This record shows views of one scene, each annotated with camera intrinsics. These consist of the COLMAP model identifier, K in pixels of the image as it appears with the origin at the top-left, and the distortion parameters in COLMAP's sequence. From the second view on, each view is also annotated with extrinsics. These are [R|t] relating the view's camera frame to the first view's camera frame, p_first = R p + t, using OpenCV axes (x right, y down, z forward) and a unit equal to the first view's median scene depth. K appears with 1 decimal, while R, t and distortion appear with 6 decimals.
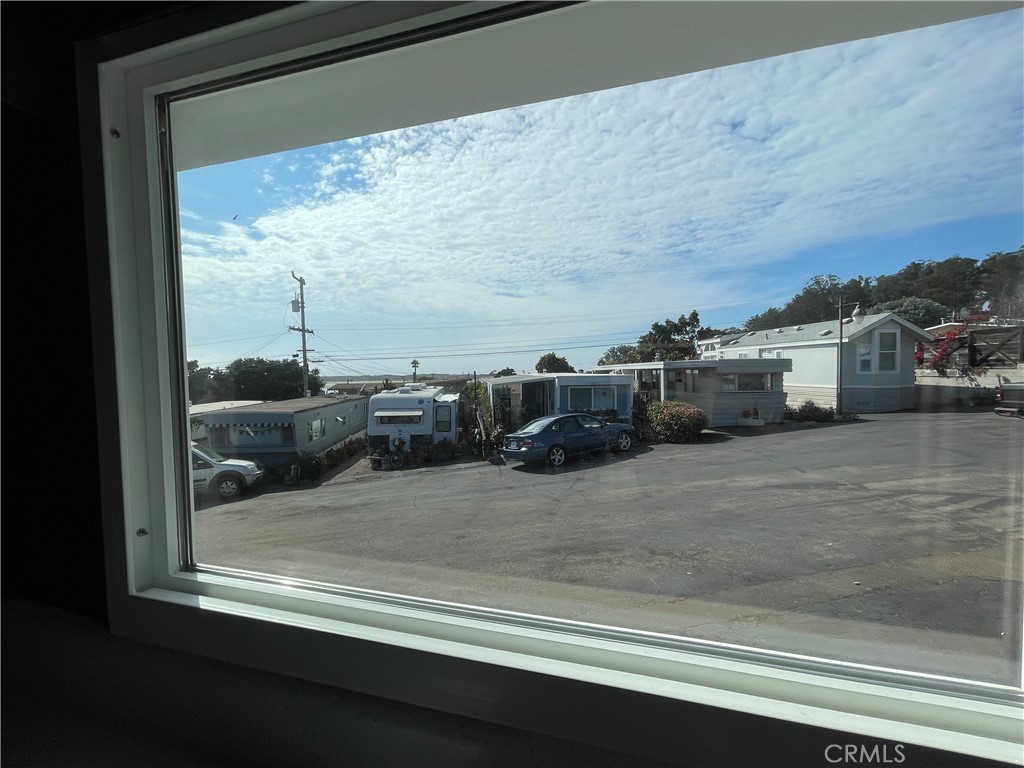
lens RADIAL K [[412.3, 0, 507.2], [0, 412.3, 382.6], [0, 0, 1]] dist [0.009906, -0.000111]
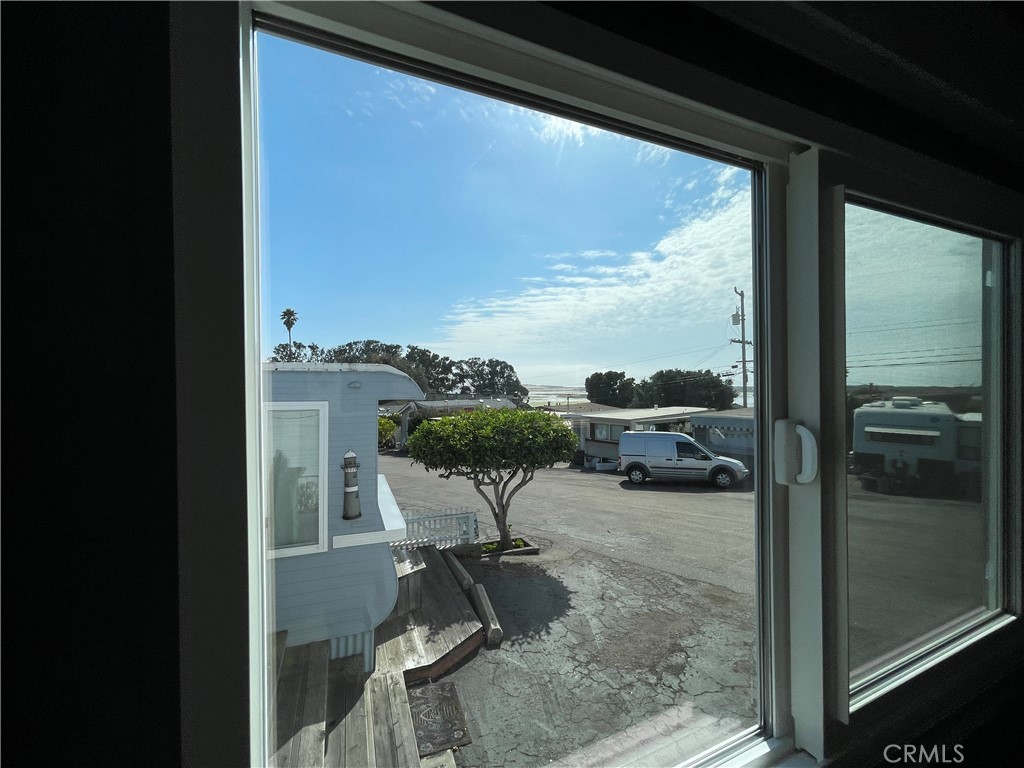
lens RADIAL K [[418.5, 0, 508.5], [0, 418.5, 381.6], [0, 0, 1]] dist [-0.000786, 0.000515]
pose [[0.642929, 0.005907, -0.765903, -0.069836], [-0.026460, 0.999545, -0.014503, 0.002941], [0.765468, 0.029590, 0.642793, -0.116620]]
